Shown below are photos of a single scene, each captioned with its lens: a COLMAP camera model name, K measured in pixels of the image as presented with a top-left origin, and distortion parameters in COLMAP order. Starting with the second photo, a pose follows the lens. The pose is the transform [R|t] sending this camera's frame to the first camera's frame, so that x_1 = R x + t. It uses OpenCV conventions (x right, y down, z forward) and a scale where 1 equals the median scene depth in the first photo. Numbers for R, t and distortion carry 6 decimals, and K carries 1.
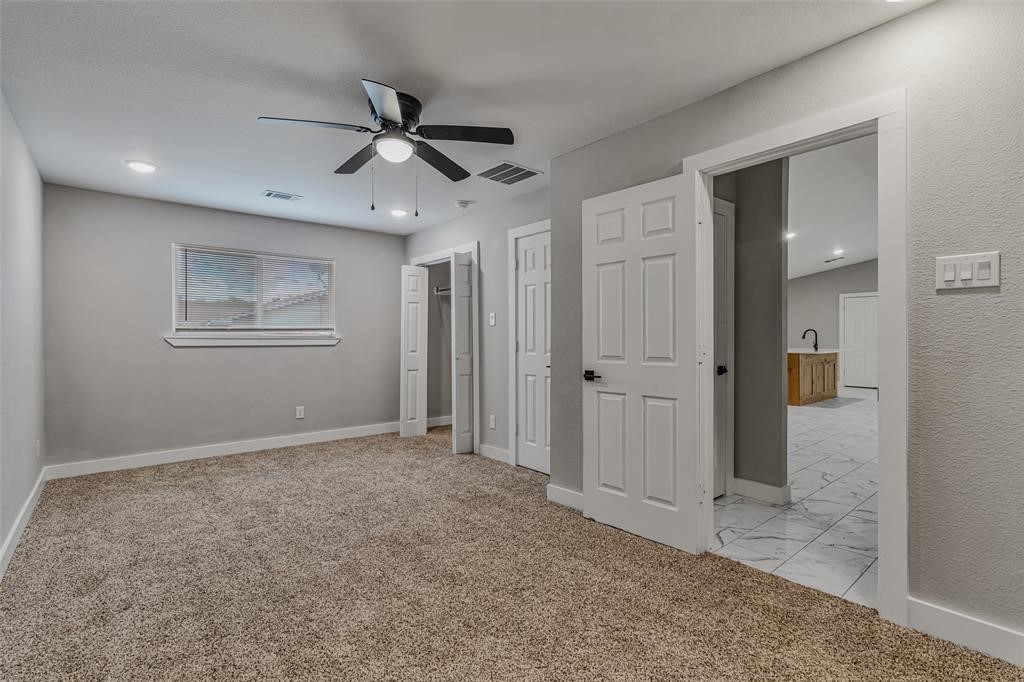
lens RADIAL K [[482.9, 0, 513.3], [0, 482.9, 332.8], [0, 0, 1]] dist [-0.000608, -0.000112]
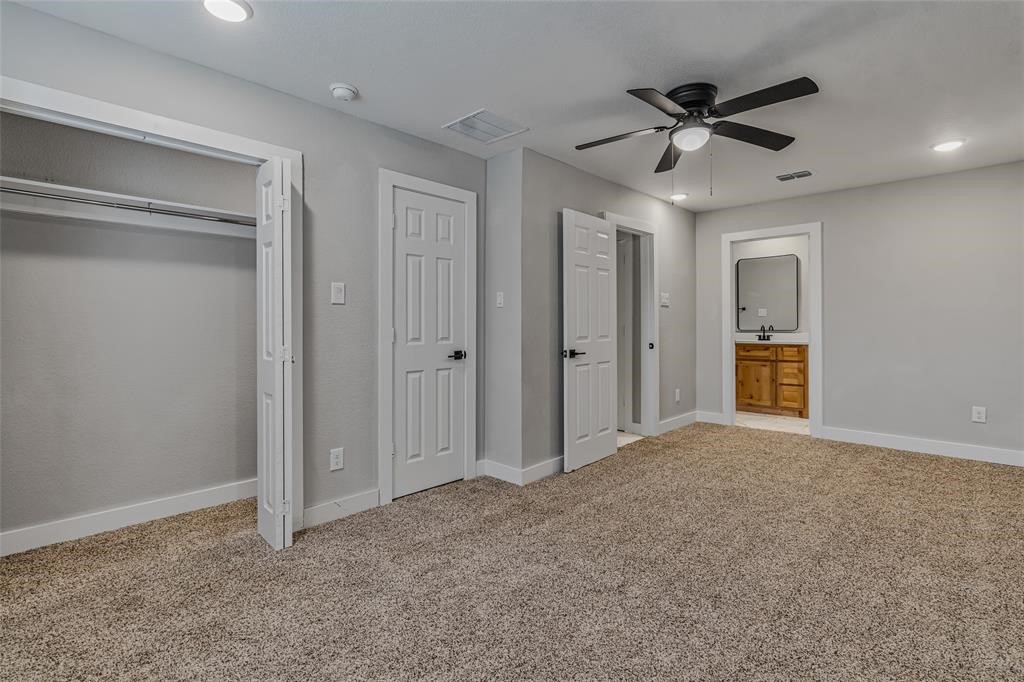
lens RADIAL K [[482.9, 0, 513.3], [0, 482.9, 332.8], [0, 0, 1]] dist [-0.000608, -0.000112]
pose [[-0.107779, 0.003267, 0.994170, -1.035286], [0.006410, 0.999976, -0.002591, 0.038779], [-0.994154, 0.006093, -0.107797, 1.274904]]
